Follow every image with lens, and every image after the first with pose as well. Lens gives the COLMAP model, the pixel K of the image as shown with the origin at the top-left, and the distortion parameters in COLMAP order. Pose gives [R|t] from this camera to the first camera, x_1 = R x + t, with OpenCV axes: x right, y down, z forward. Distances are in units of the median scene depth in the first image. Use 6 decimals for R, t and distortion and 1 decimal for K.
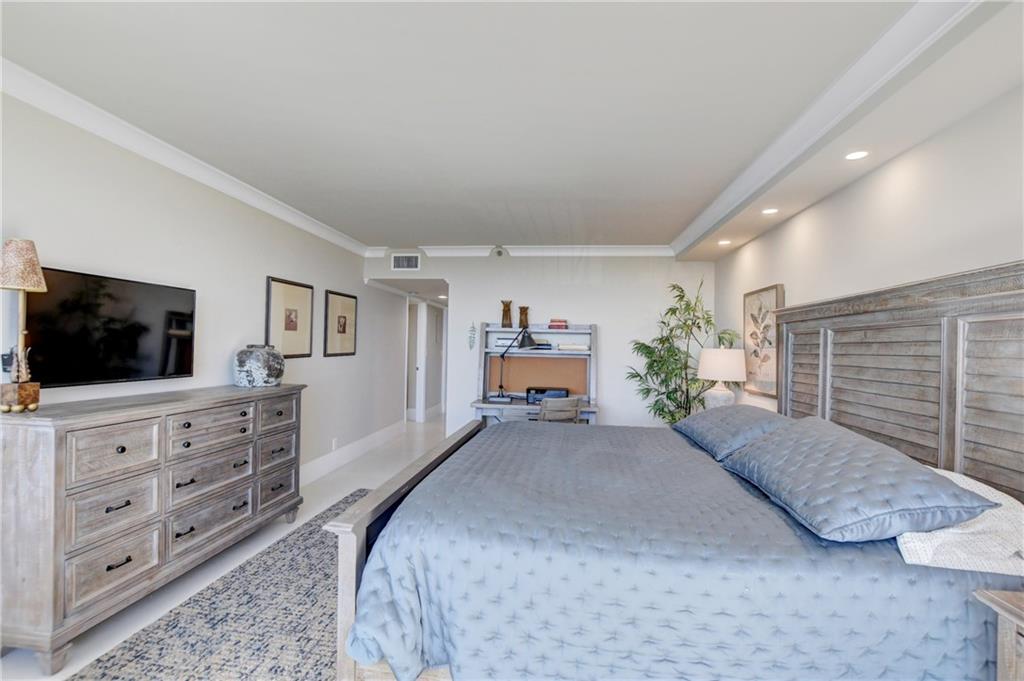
lens RADIAL K [[450.2, 0, 510.6], [0, 450.2, 343.0], [0, 0, 1]] dist [-0.027055, 0.001125]
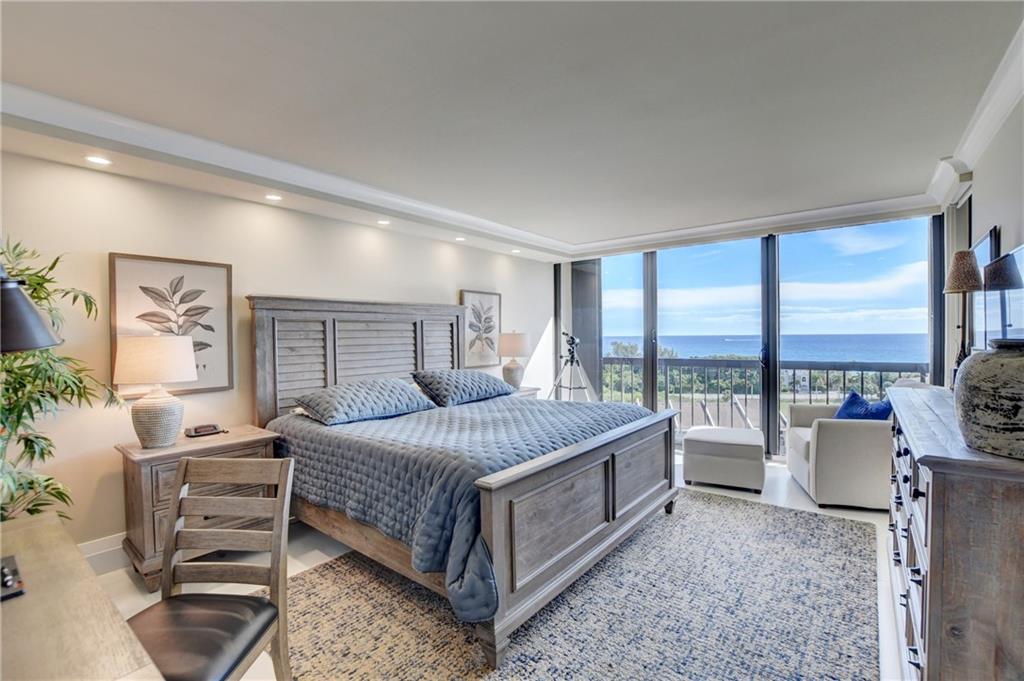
lens RADIAL K [[450.2, 0, 510.6], [0, 450.2, 343.0], [0, 0, 1]] dist [-0.027055, 0.001125]
pose [[-0.854110, -0.019781, 0.519716, -0.562389], [-0.009286, 0.999697, 0.022789, 0.004123], [-0.520010, 0.014638, -0.854035, 2.242438]]
